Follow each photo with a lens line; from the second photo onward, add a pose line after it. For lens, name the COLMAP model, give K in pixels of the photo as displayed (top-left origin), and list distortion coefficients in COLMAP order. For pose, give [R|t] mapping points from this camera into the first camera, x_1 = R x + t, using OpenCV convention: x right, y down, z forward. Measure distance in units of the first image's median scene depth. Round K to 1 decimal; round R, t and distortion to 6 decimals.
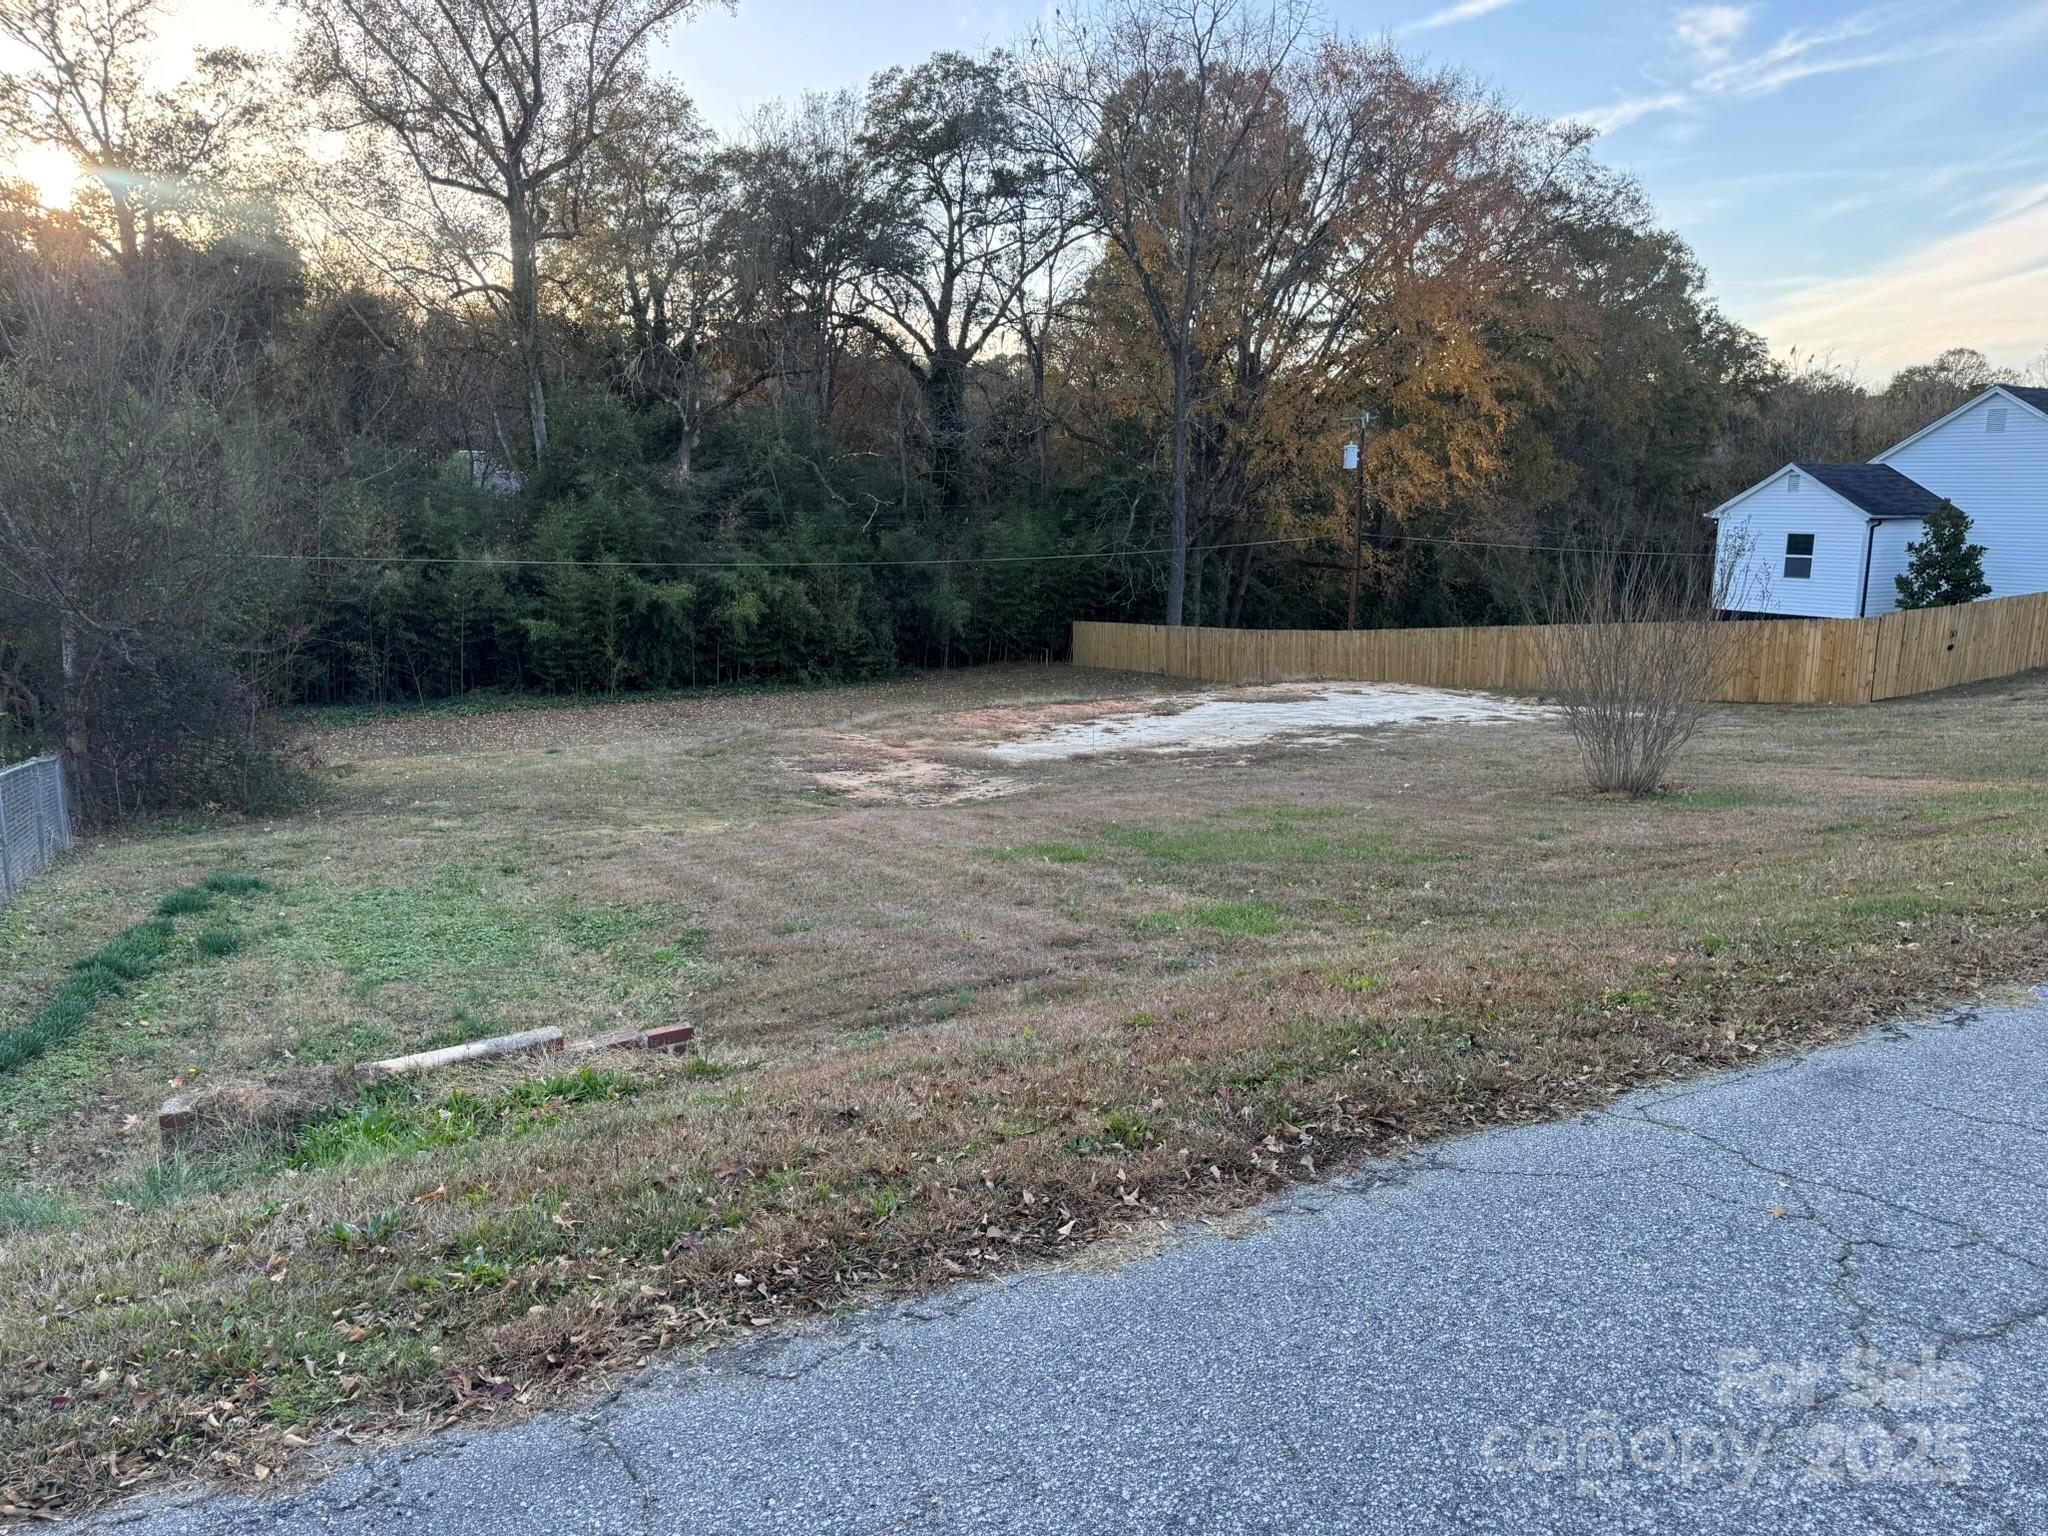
lens RADIAL K [[1436.4, 0, 1024.3], [0, 1436.4, 776.2], [0, 0, 1]] dist [0.067324, -0.075504]
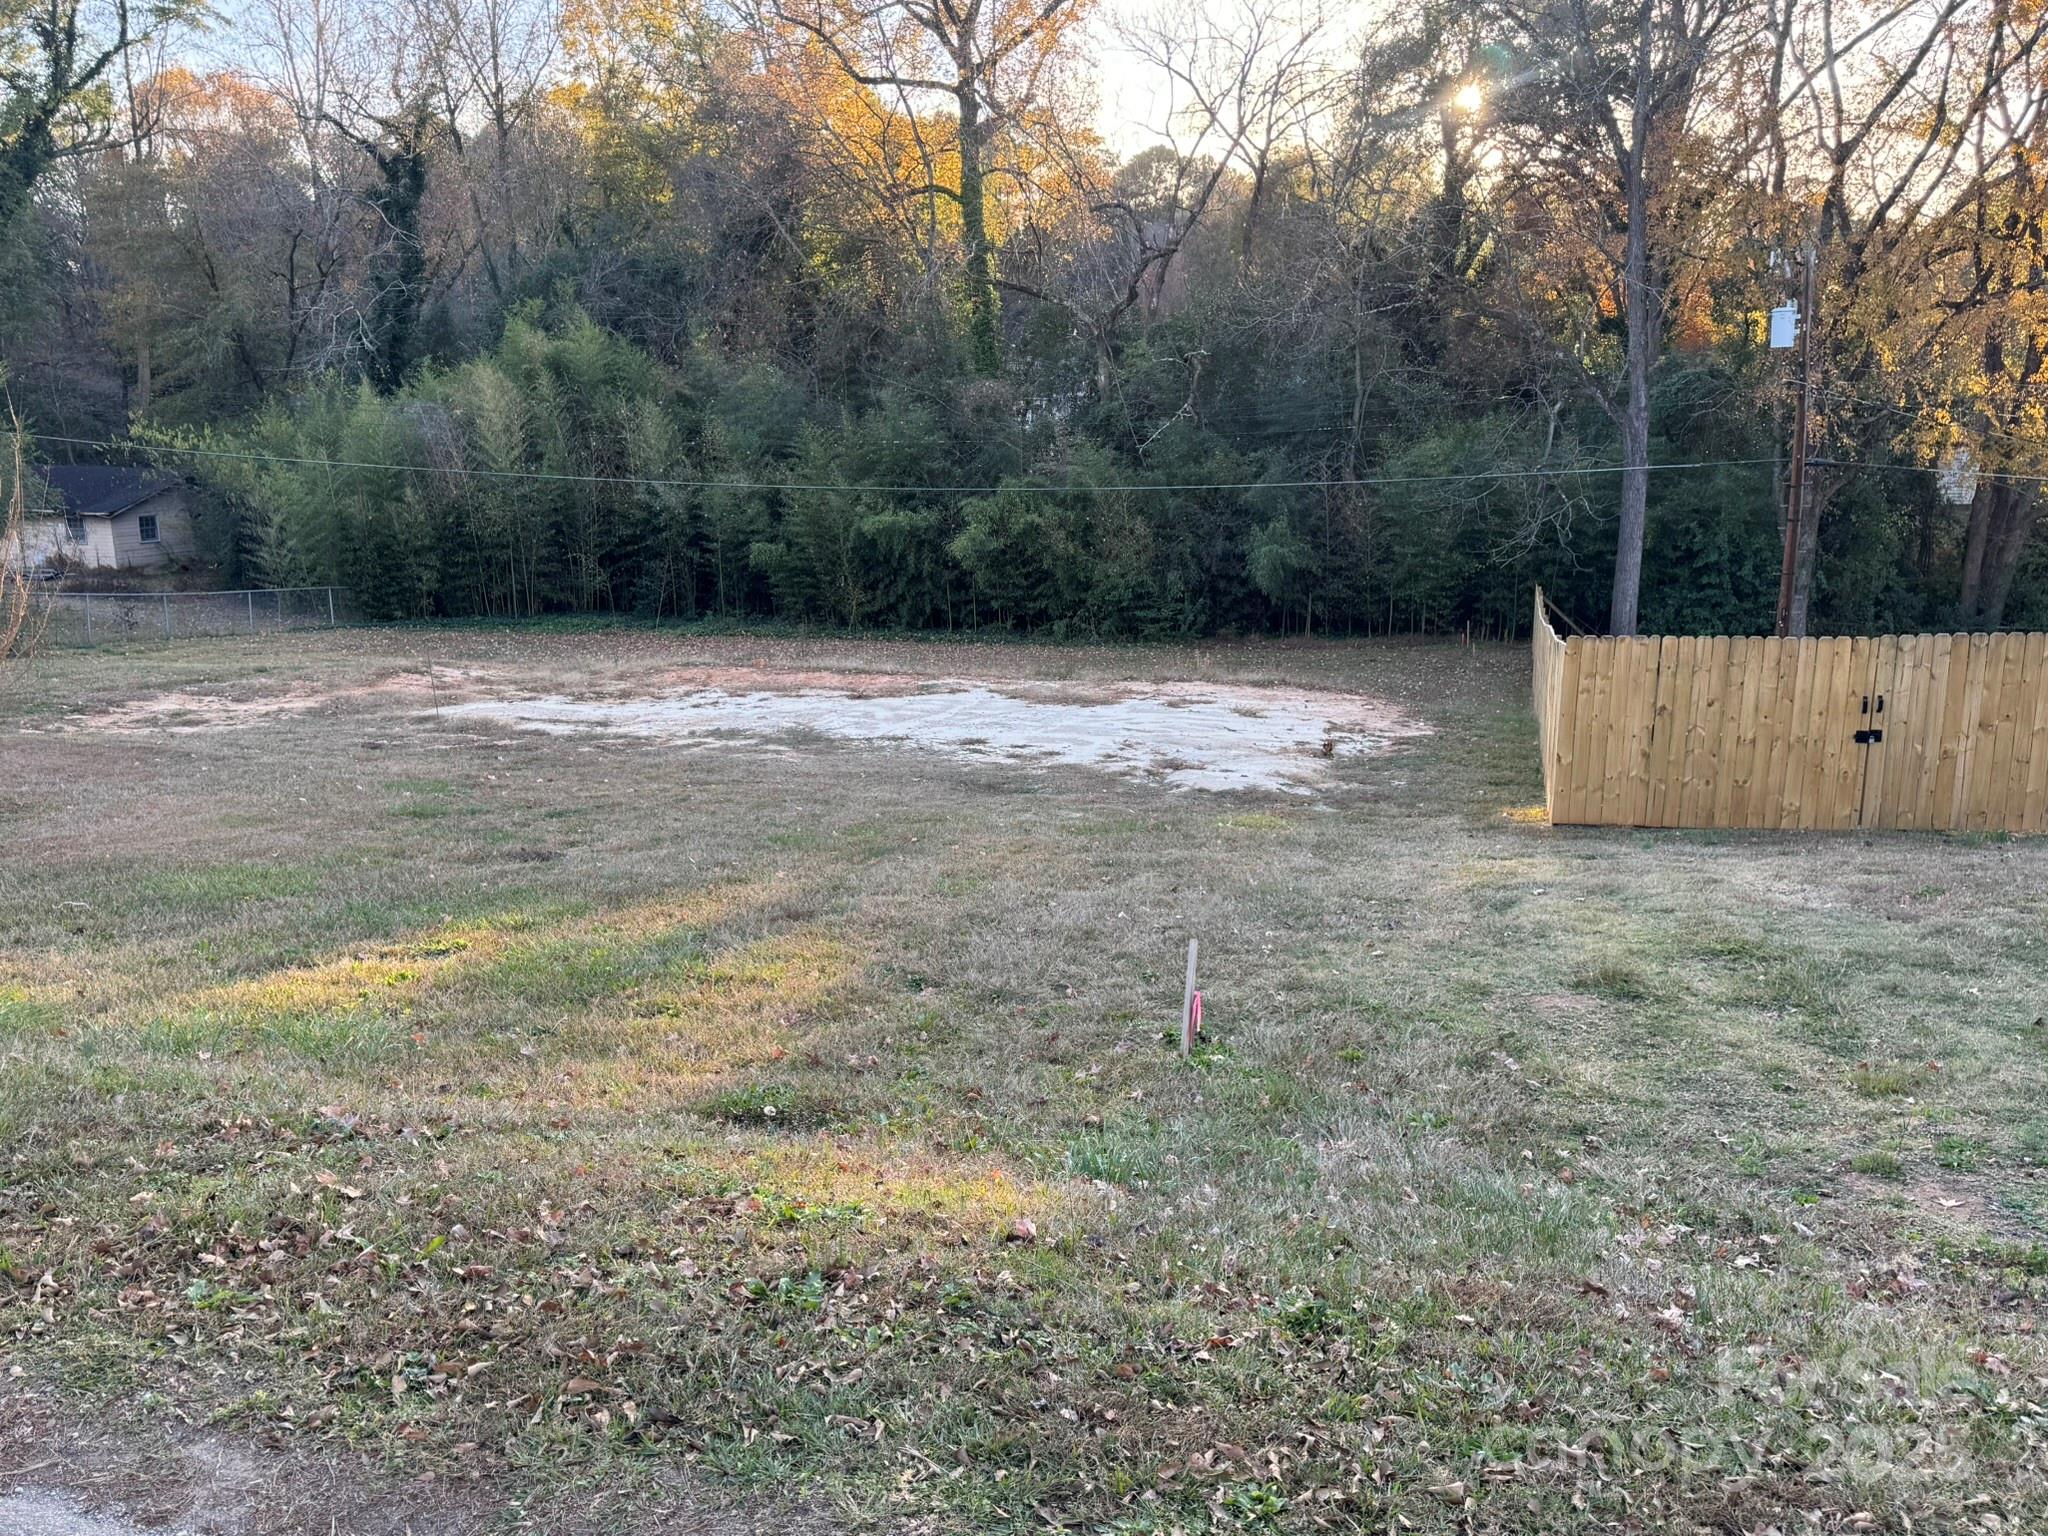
lens RADIAL K [[1675.9, 0, 1024.8], [0, 1675.9, 782.7], [0, 0, 1]] dist [0.098597, -0.131078]
pose [[0.695046, 0.145080, -0.704175, 0.581361], [-0.129755, 0.988658, 0.075619, -0.057297], [0.707159, 0.038812, 0.705988, 0.338483]]
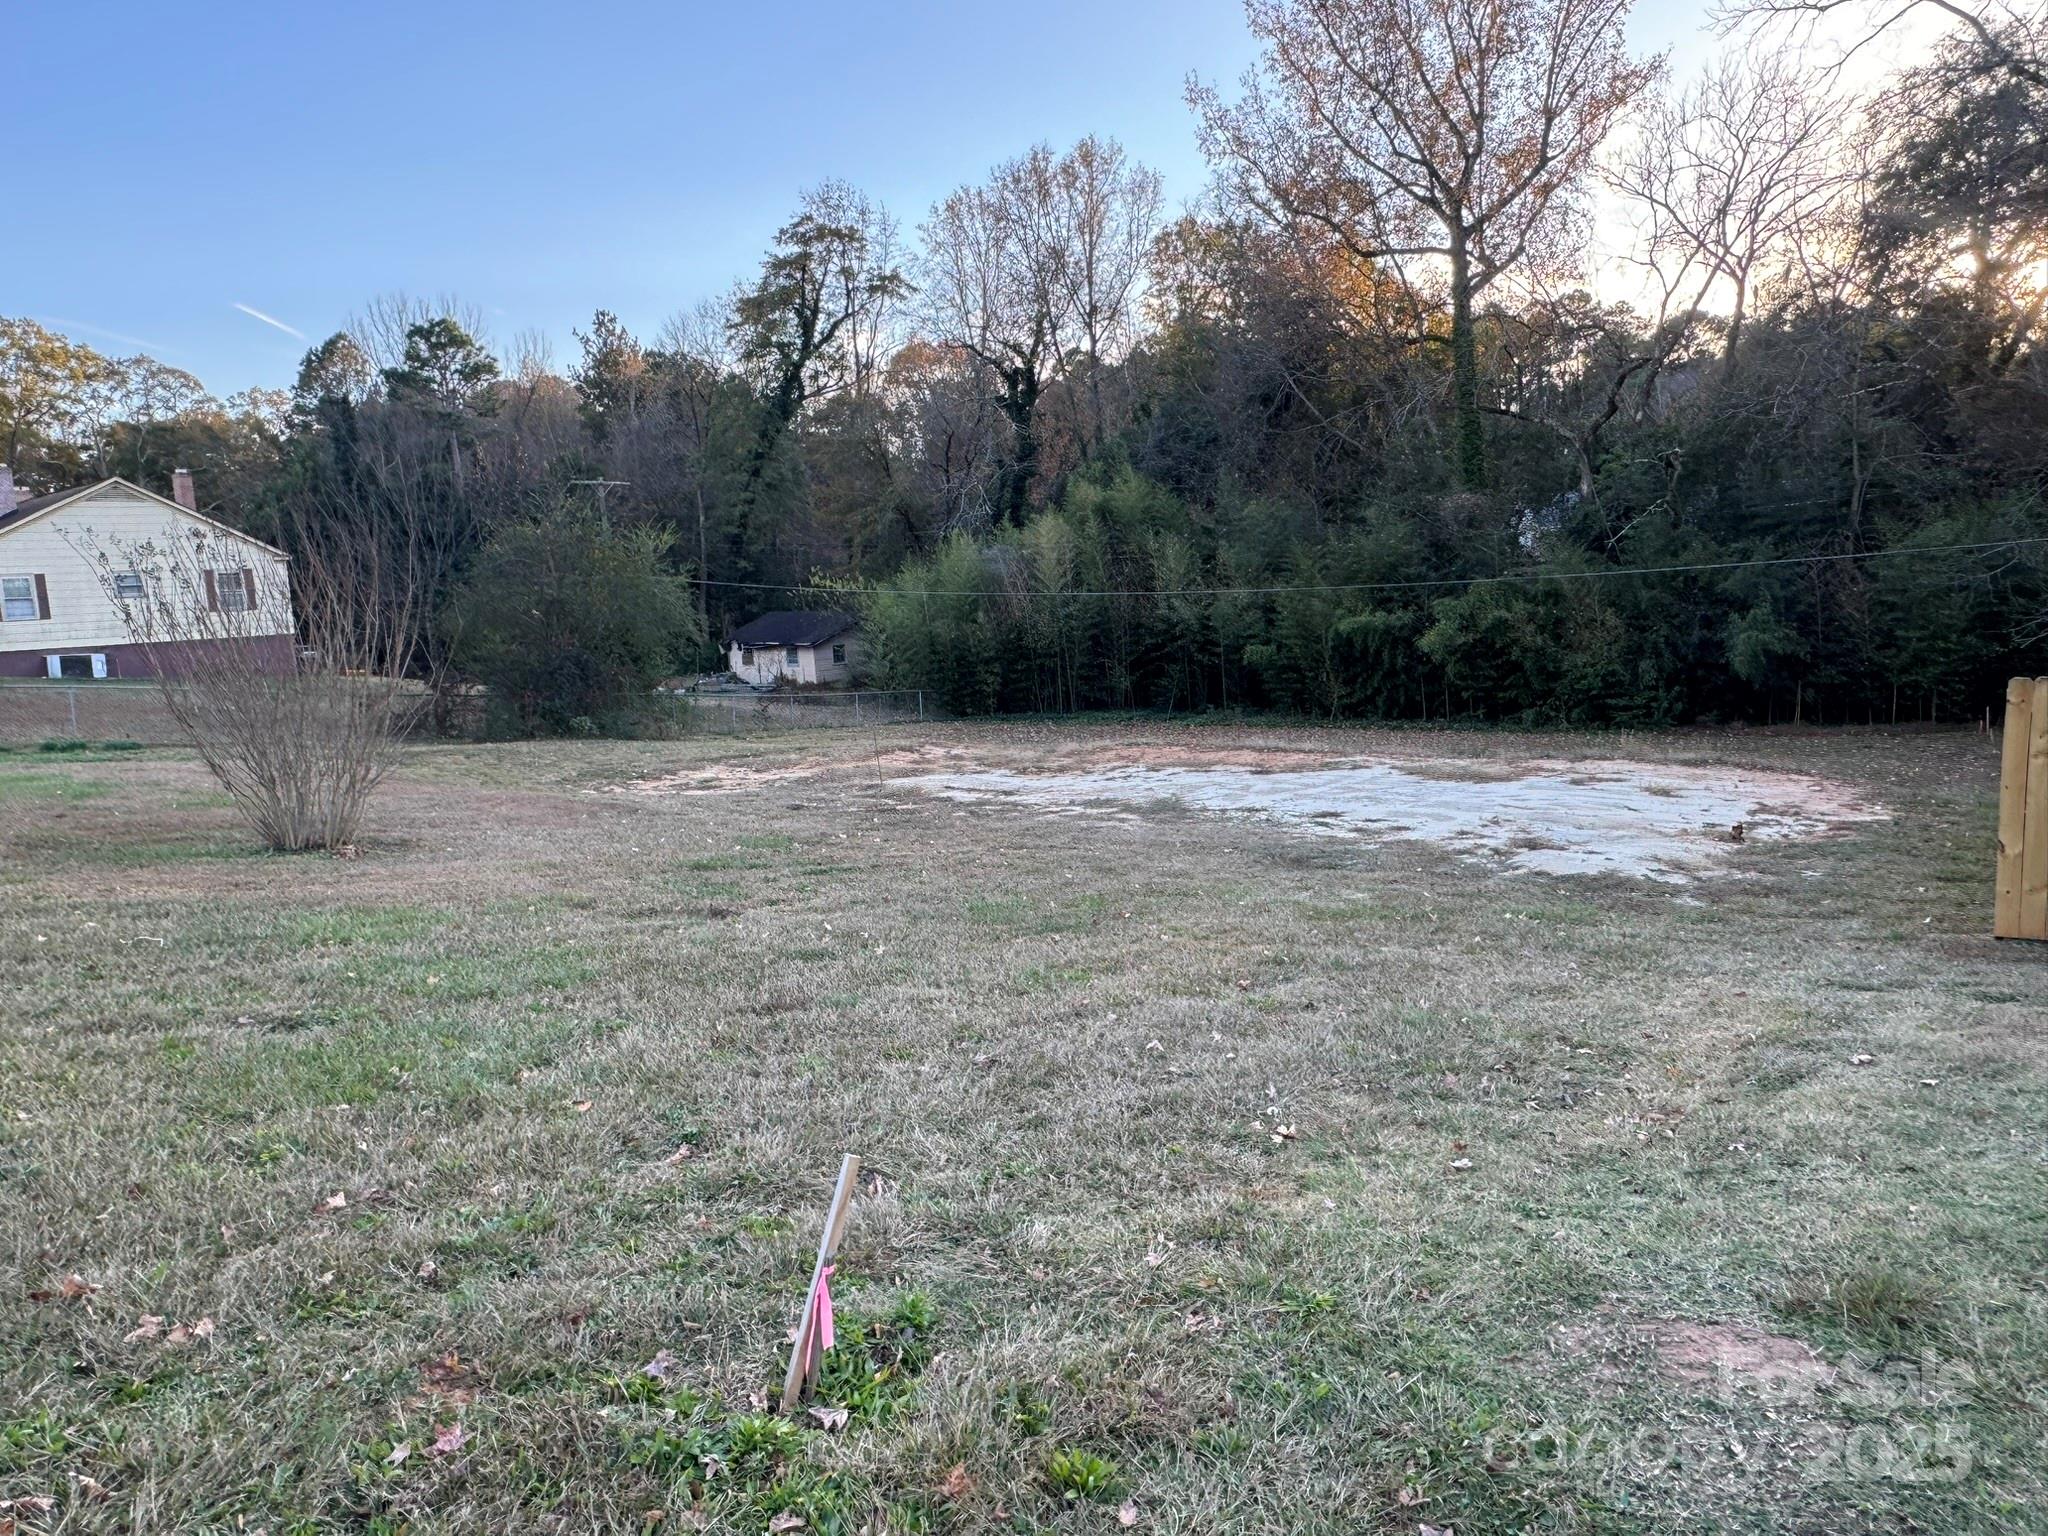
lens RADIAL K [[1327.7, 0, 1031.0], [0, 1327.7, 766.0], [0, 0, 1]] dist [-0.002595, -0.001362]
pose [[0.367803, 0.102022, -0.924290, 0.537392], [-0.123144, 0.990553, 0.060334, -0.056198], [0.921714, 0.091630, 0.376892, 0.461309]]
